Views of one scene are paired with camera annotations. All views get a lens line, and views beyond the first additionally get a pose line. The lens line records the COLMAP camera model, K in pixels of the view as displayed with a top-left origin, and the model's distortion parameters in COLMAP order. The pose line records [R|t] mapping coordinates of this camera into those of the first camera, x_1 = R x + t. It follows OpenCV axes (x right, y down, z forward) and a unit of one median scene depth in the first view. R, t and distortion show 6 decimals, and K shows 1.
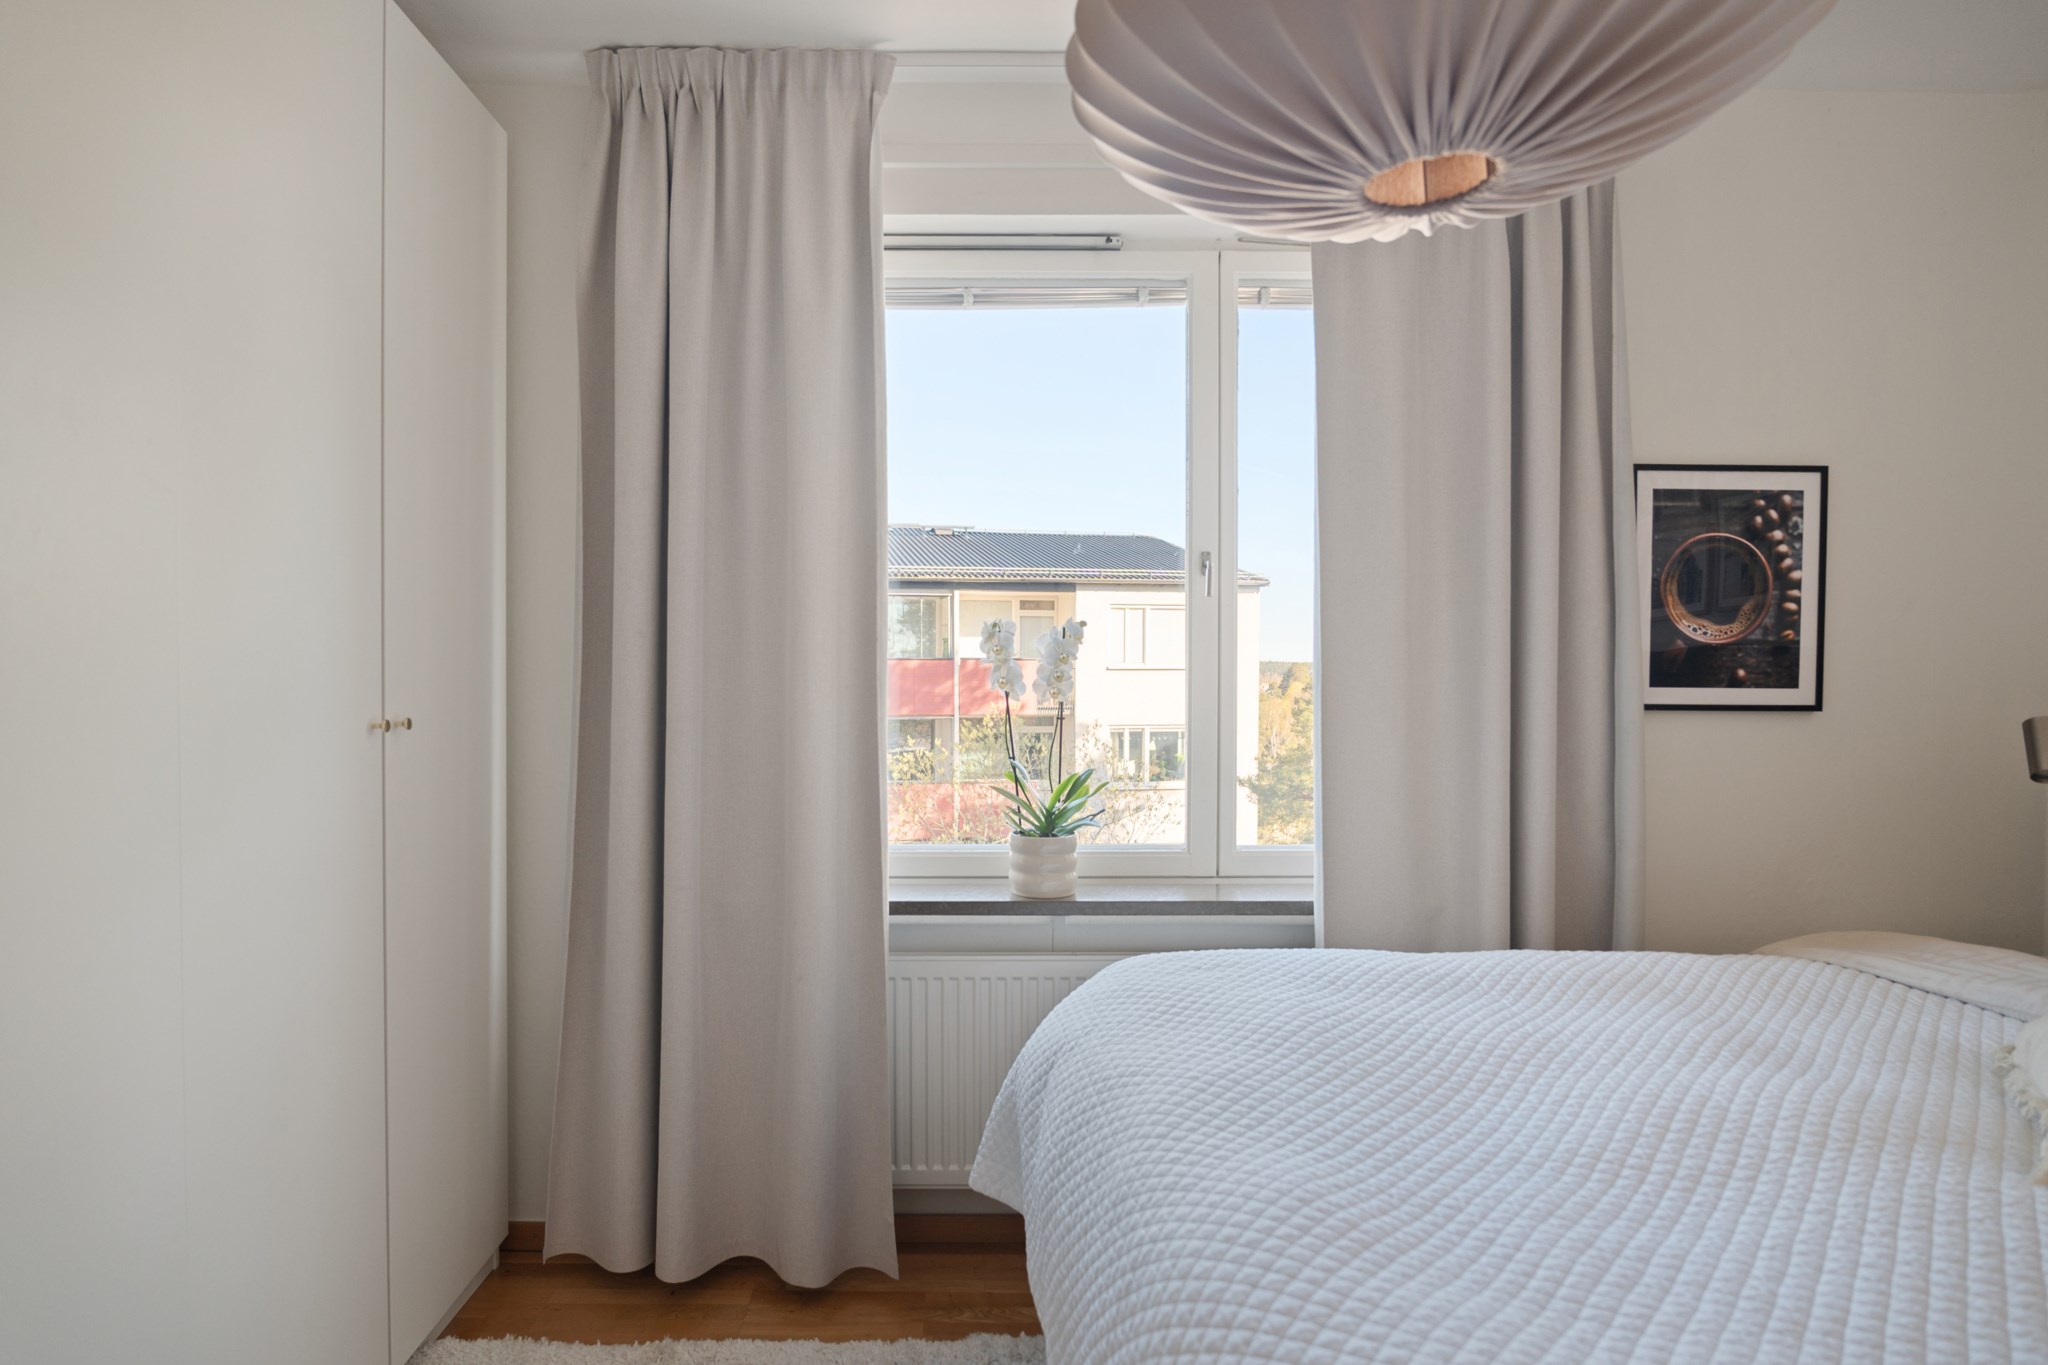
lens RADIAL K [[1152.9, 0, 1023.7], [0, 1152.9, 676.3], [0, 0, 1]] dist [-0.004045, -0.001943]
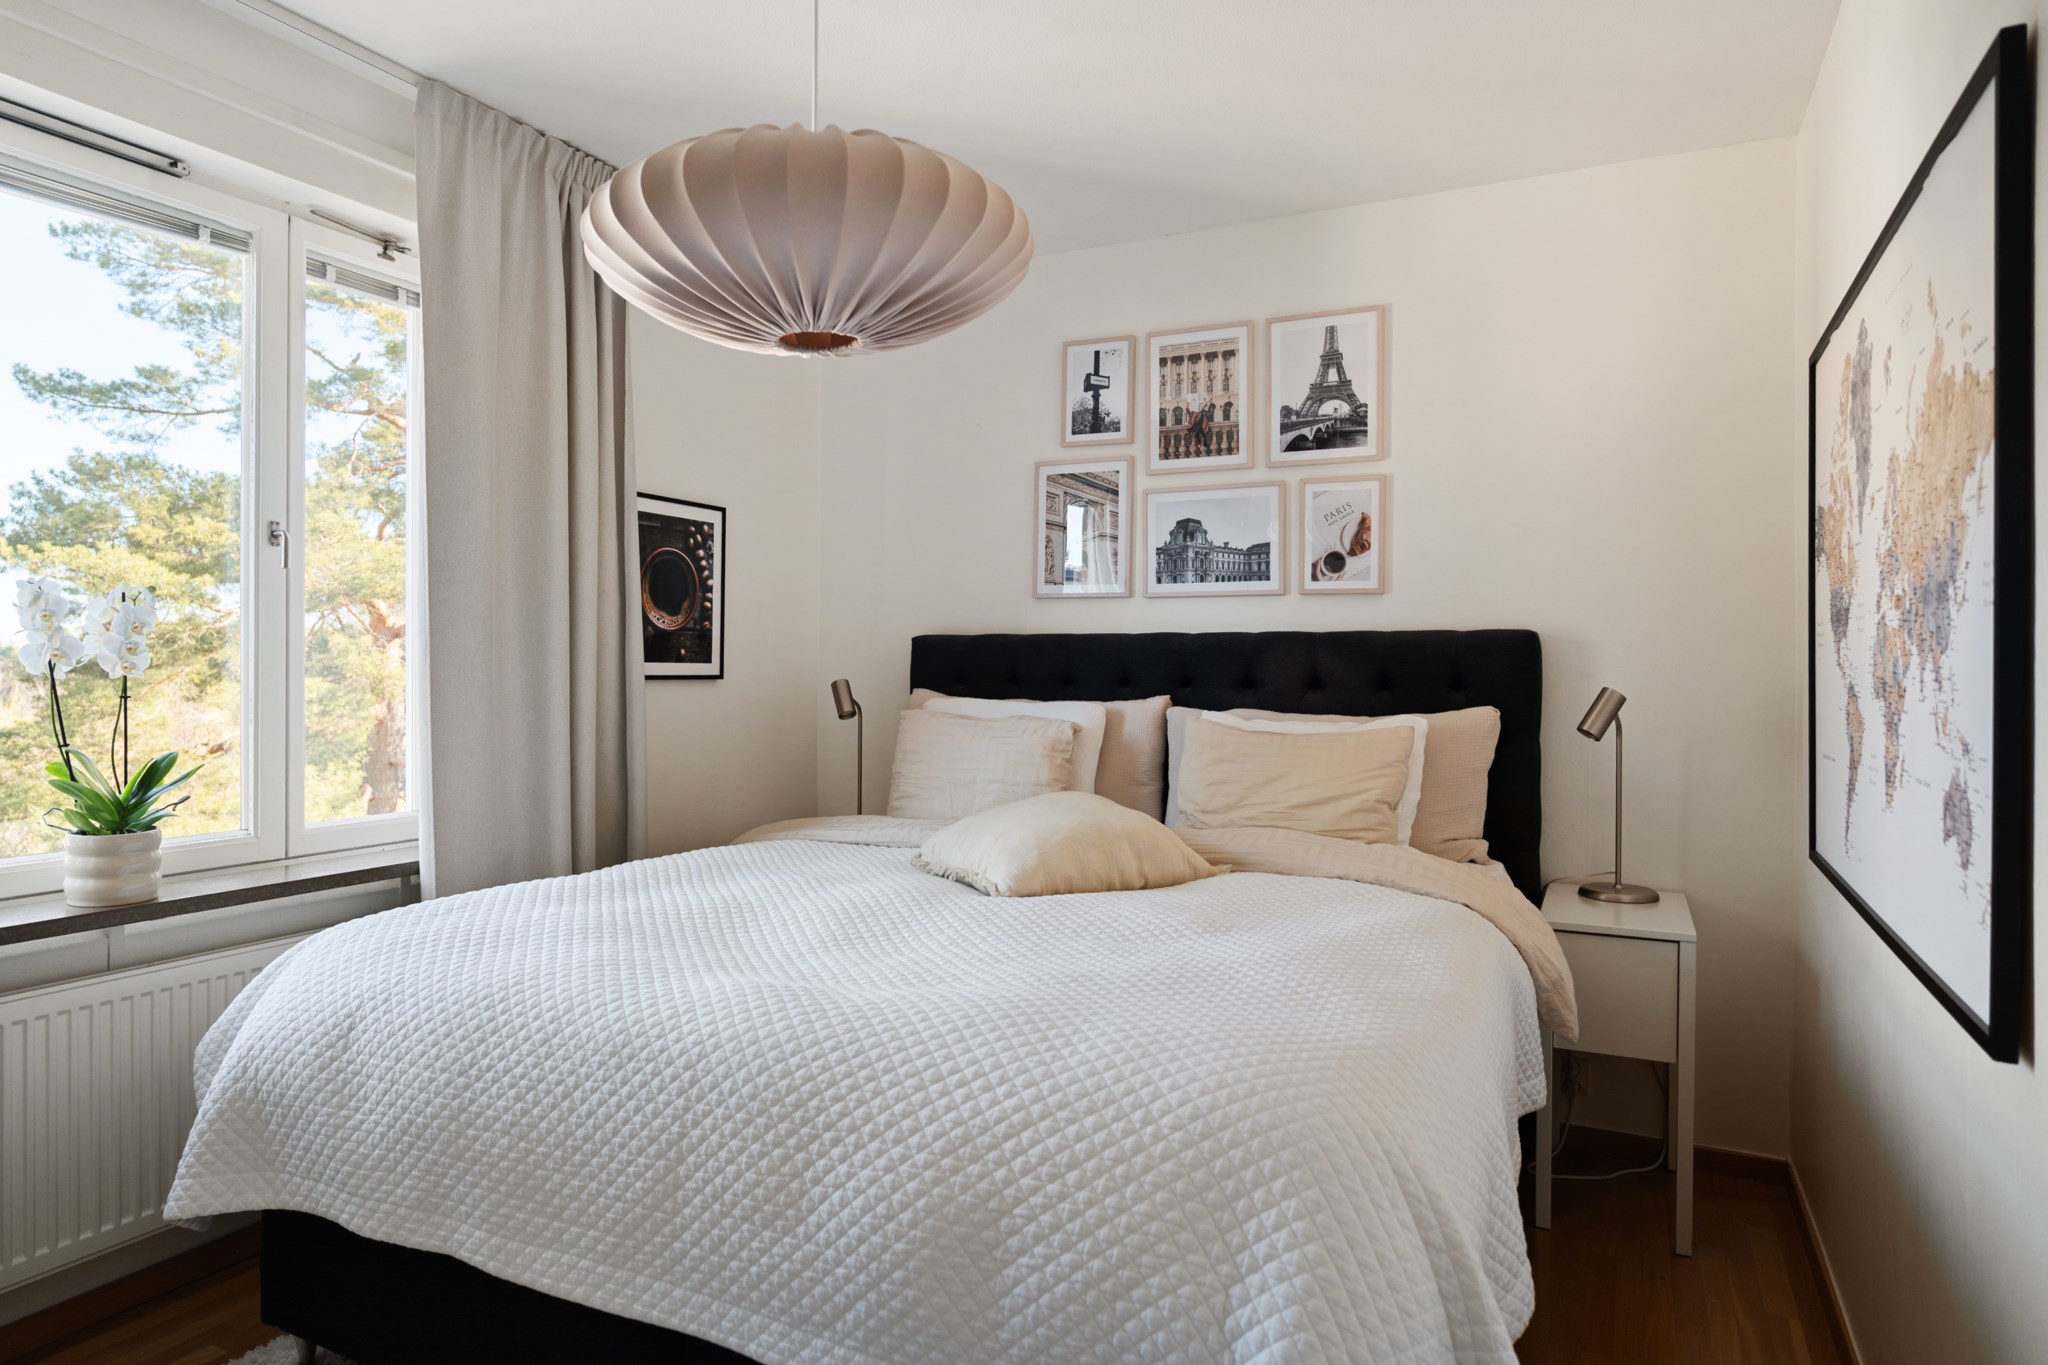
lens RADIAL K [[1152.9, 0, 1029.4], [0, 1152.9, 675.9], [0, 0, 1]] dist [-0.004045, -0.001943]
pose [[0.470851, -0.011747, 0.882134, -0.394915], [0.001740, 0.999922, 0.012387, 0.009512], [-0.882211, -0.004298, 0.470835, -0.010338]]
